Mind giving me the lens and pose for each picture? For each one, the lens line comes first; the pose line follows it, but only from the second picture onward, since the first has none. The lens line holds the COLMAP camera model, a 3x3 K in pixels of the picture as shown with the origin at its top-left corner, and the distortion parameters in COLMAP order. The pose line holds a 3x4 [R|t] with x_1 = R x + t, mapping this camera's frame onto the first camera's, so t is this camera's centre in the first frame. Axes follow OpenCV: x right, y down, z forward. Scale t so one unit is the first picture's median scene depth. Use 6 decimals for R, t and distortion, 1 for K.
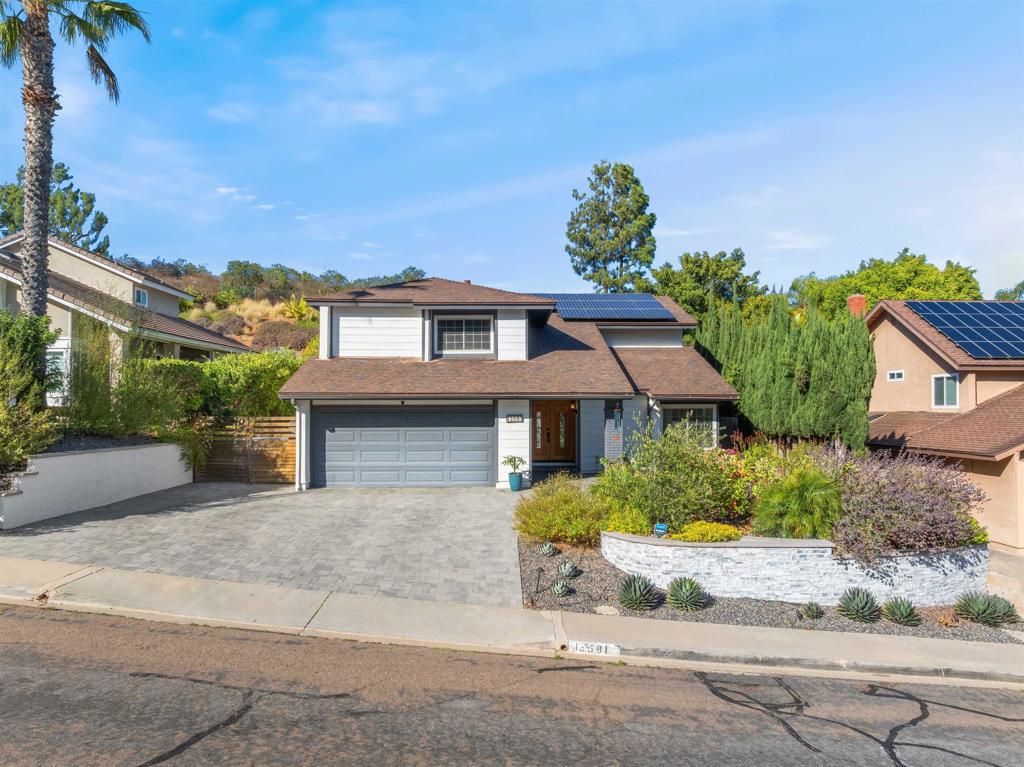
lens RADIAL K [[732.3, 0, 516.7], [0, 732.3, 387.5], [0, 0, 1]] dist [-0.040297, 0.003854]
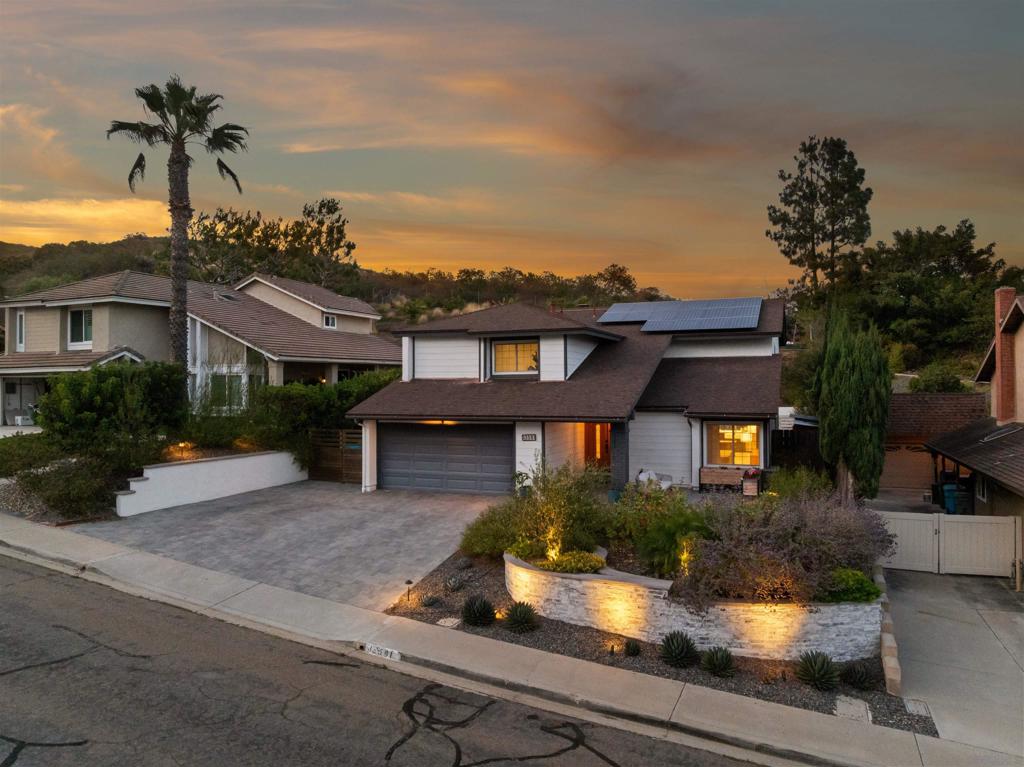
lens RADIAL K [[724.0, 0, 515.7], [0, 724.0, 369.9], [0, 0, 1]] dist [-0.042205, 0.007635]
pose [[0.916126, -0.012460, -0.400697, 0.497503], [0.016965, 0.999826, 0.007698, -0.082121], [0.400532, -0.013850, 0.916178, -0.024562]]
